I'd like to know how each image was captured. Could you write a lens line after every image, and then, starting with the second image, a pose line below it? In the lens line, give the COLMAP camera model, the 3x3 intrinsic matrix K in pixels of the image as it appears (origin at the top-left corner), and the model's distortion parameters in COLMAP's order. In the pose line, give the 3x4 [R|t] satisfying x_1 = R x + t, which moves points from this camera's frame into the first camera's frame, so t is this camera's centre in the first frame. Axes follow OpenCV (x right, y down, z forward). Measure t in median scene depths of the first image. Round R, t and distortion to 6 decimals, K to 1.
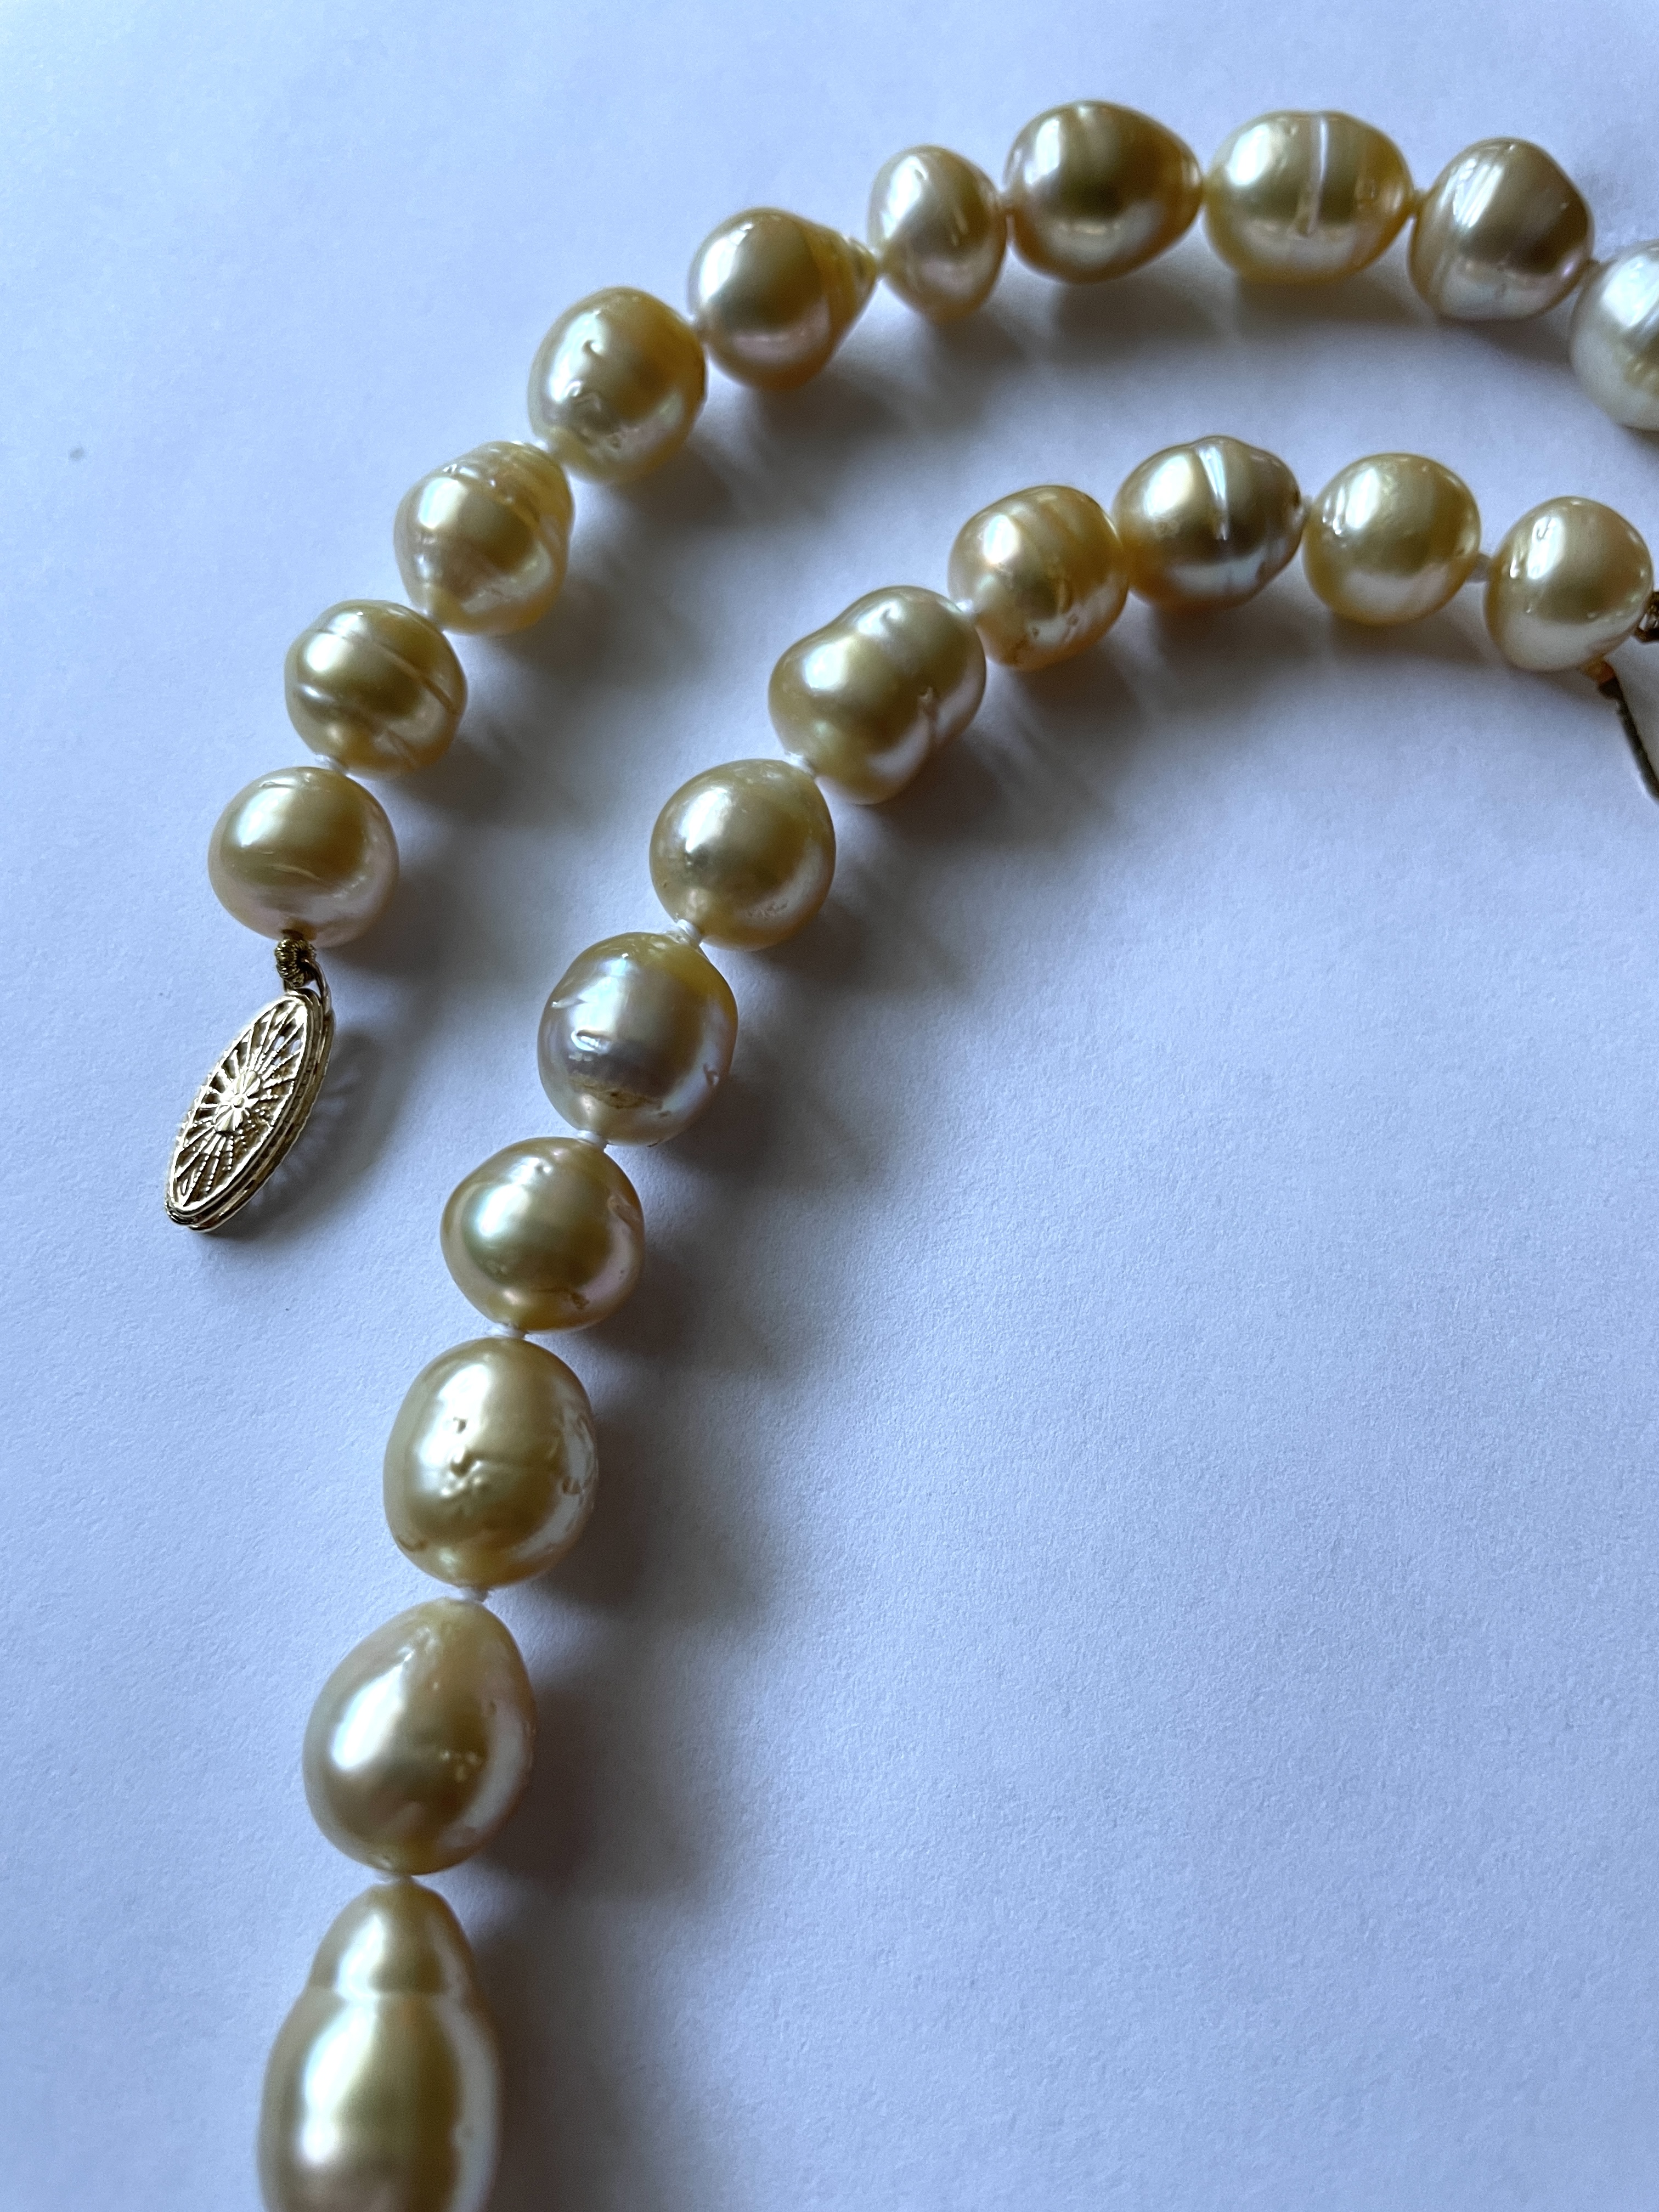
lens RADIAL K [[1682.1, 0, 813.6], [0, 1682.1, 1103.7], [0, 0, 1]] dist [0.068460, -0.146154]
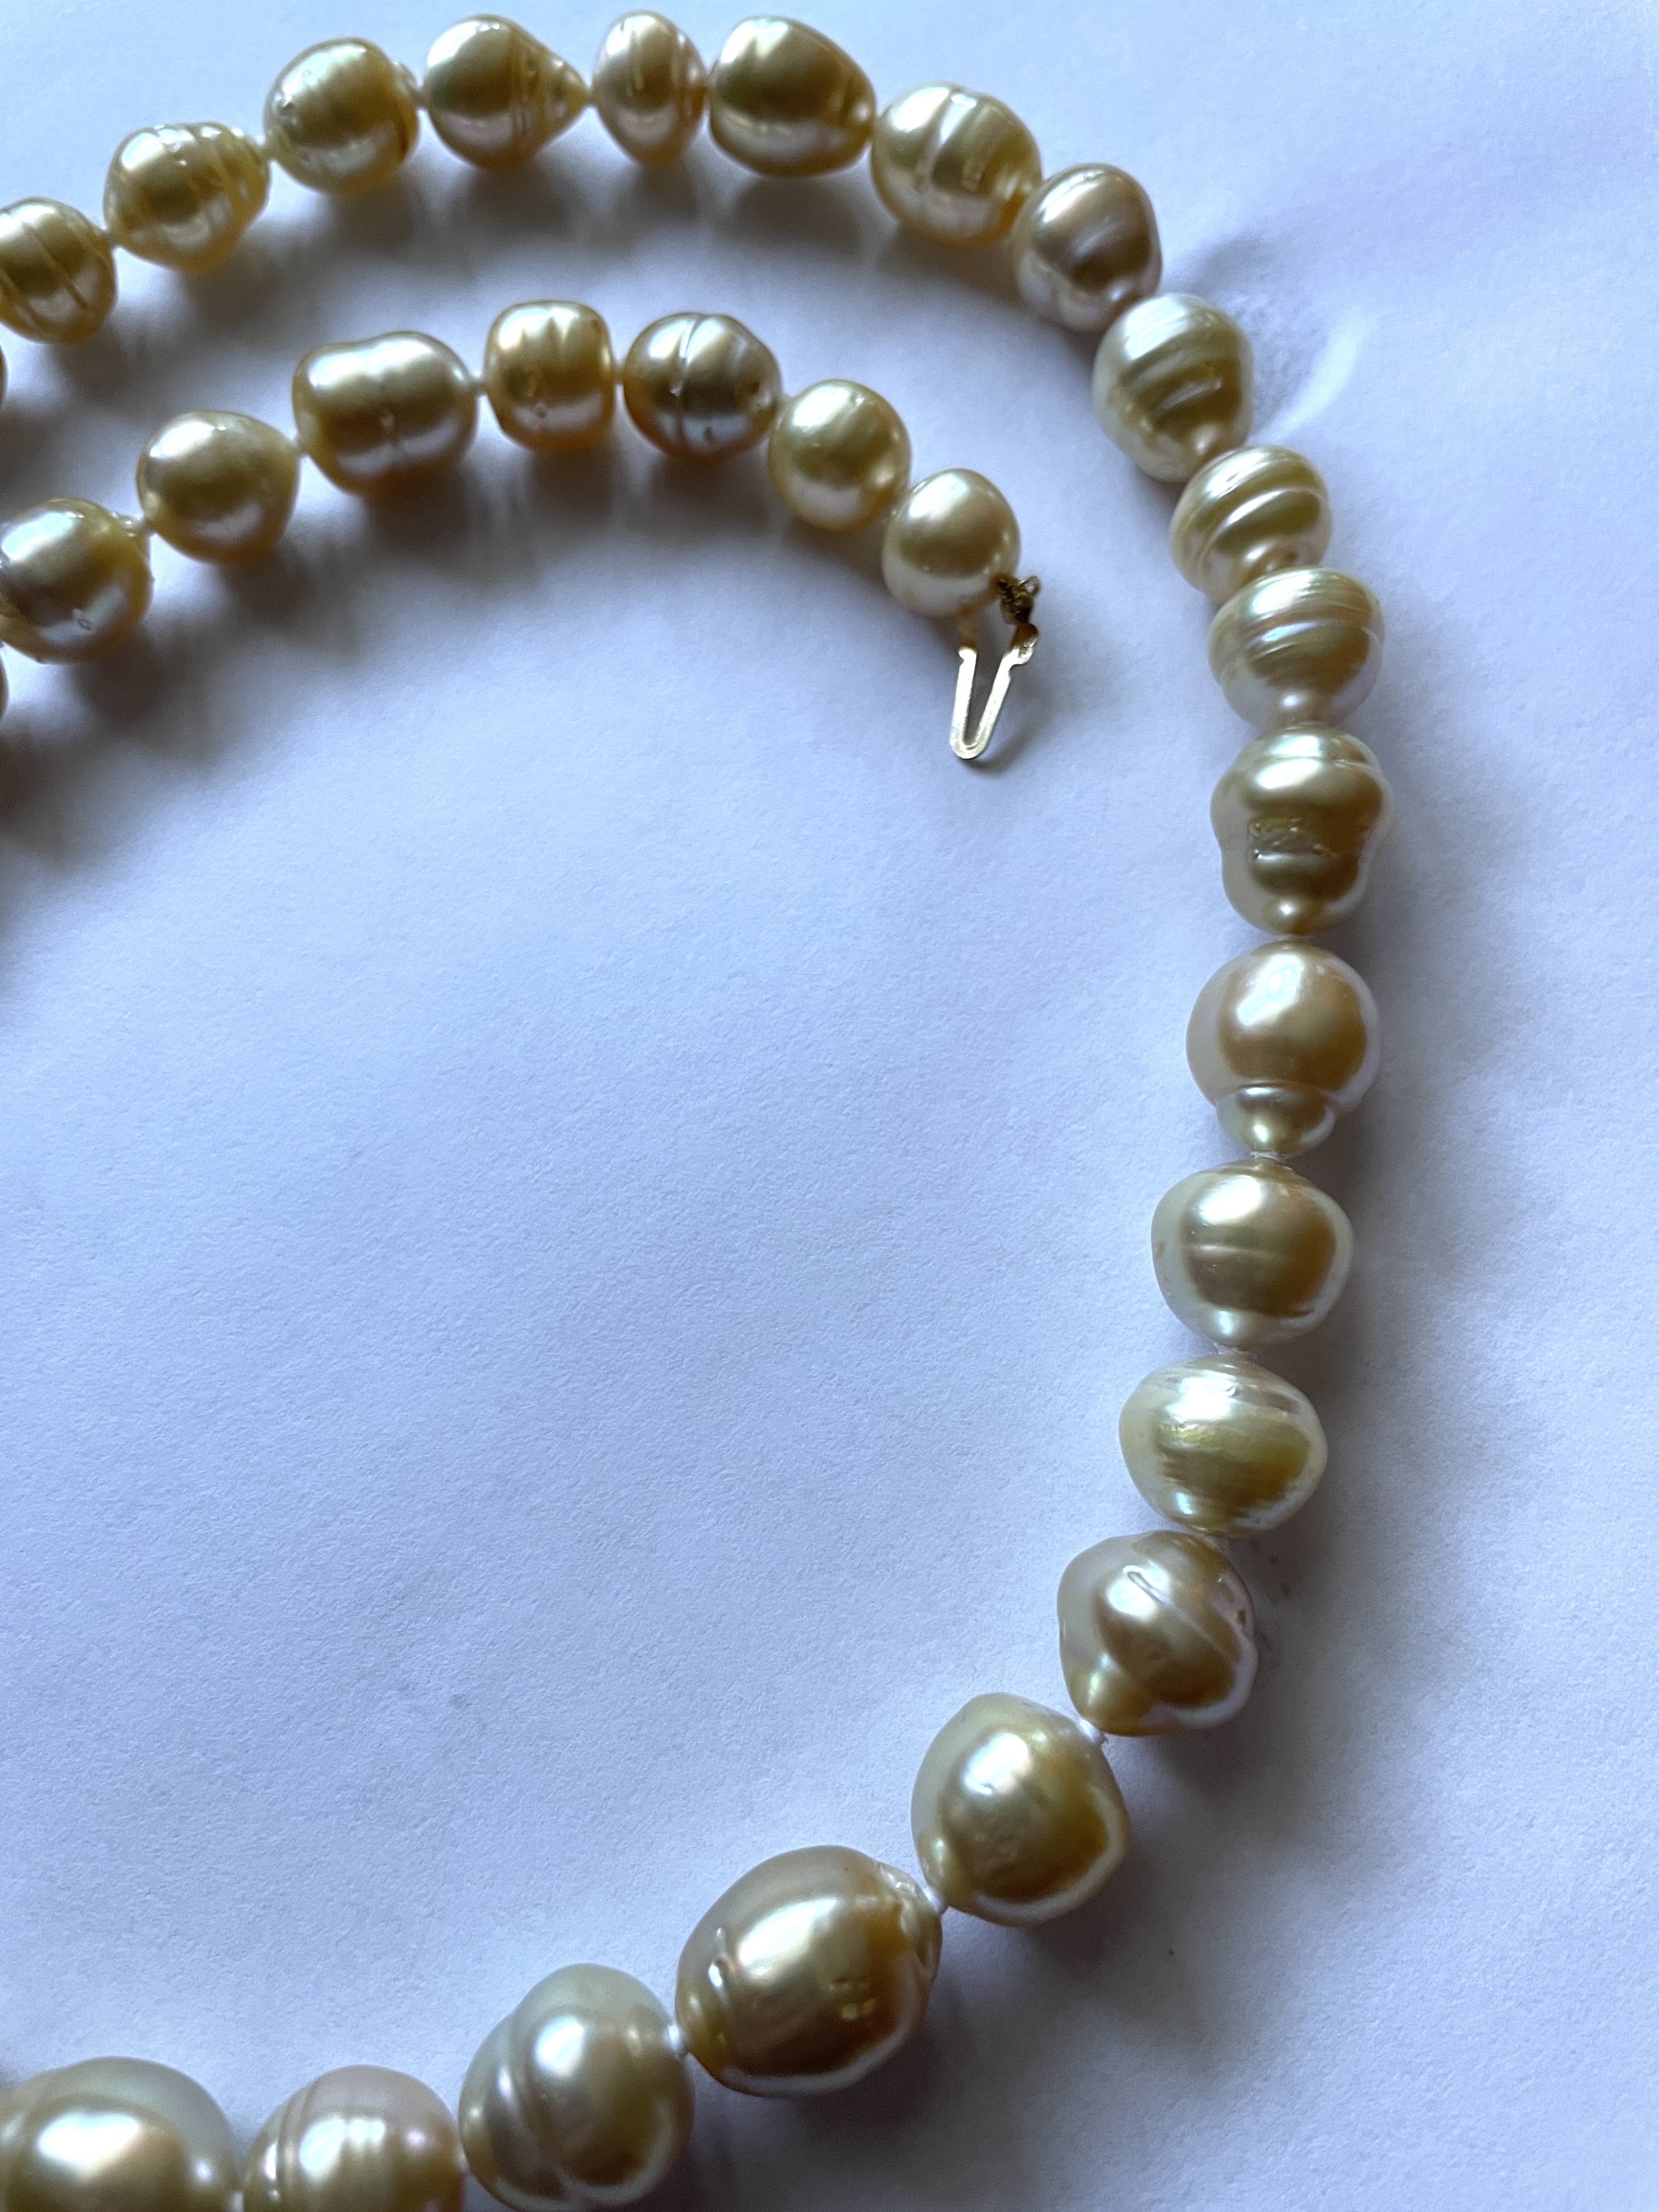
lens RADIAL K [[1693.5, 0, 829.5], [0, 1693.5, 1106.0], [0, 0, 1]] dist [-0.002398, -0.004835]
pose [[0.899796, 0.414970, -0.134783, 0.717191], [-0.407614, 0.909683, 0.079552, -0.014443], [0.155621, -0.016641, 0.987677, -0.174493]]
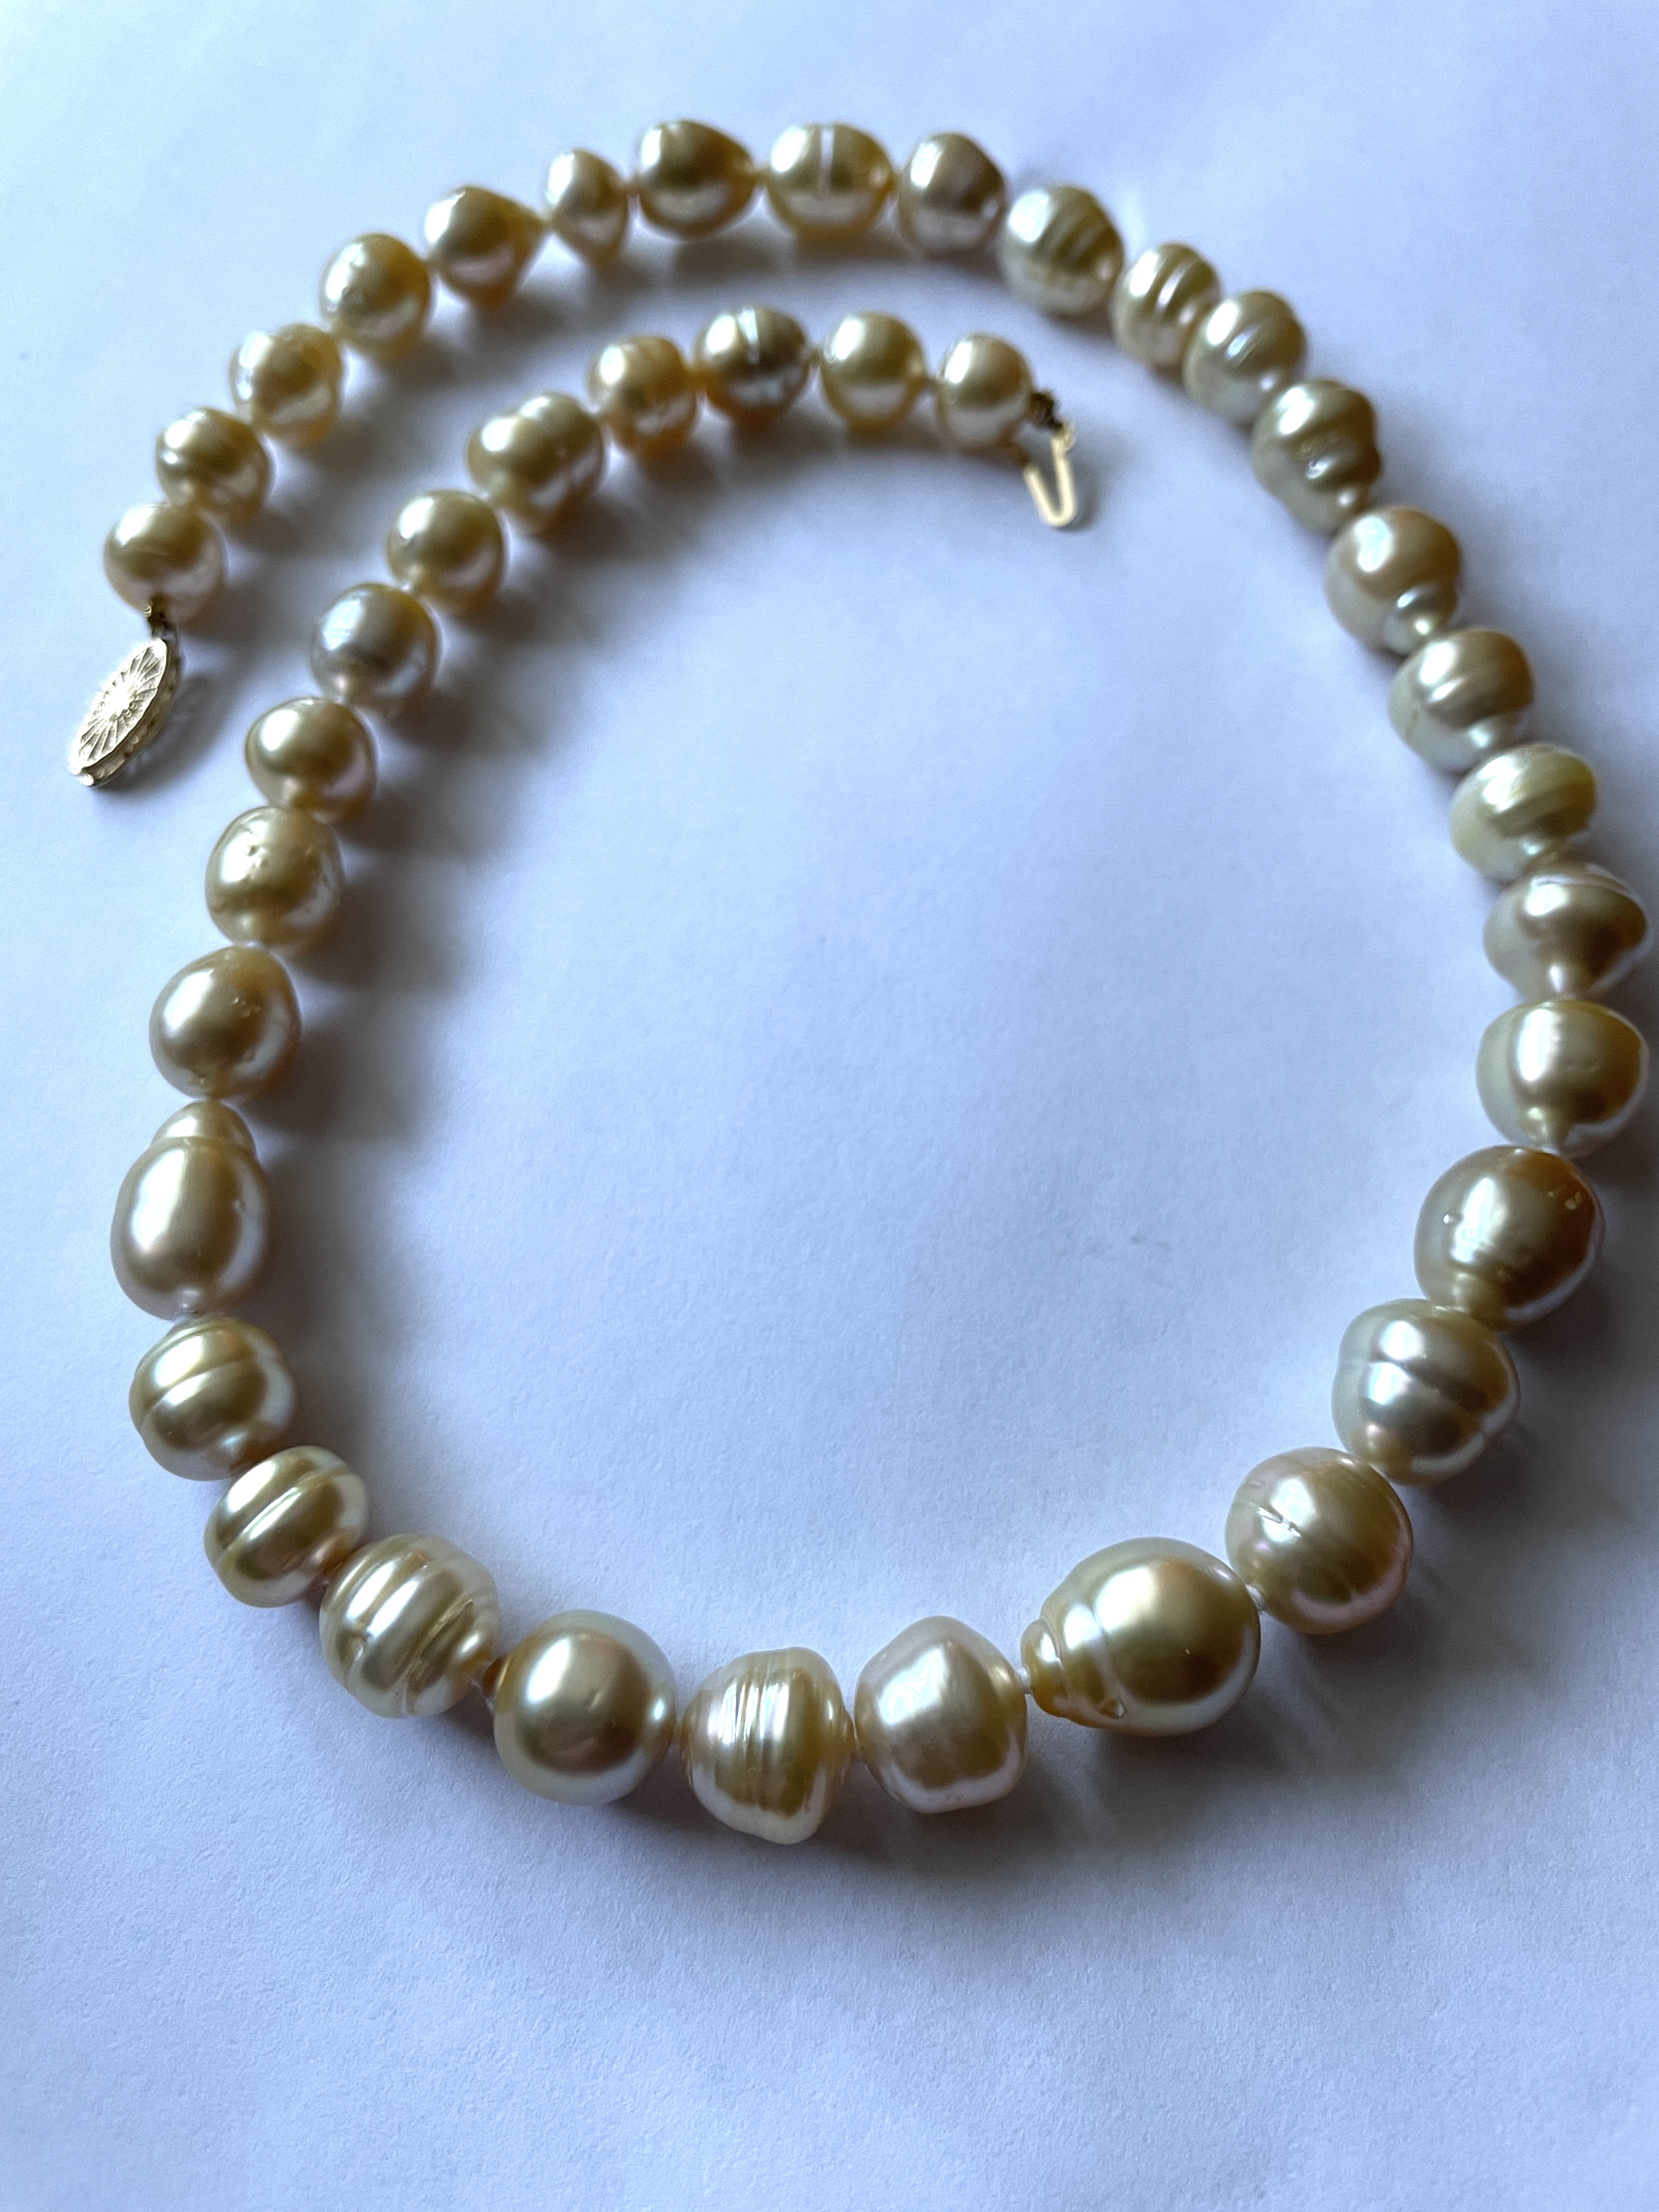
lens RADIAL K [[1674.1, 0, 806.9], [0, 1674.1, 1098.3], [0, 0, 1]] dist [0.047305, -0.128047]
pose [[0.998997, -0.036723, 0.025623, 0.228205], [0.039526, 0.992088, -0.119160, 0.546012], [-0.021044, 0.120053, 0.992544, -0.483373]]
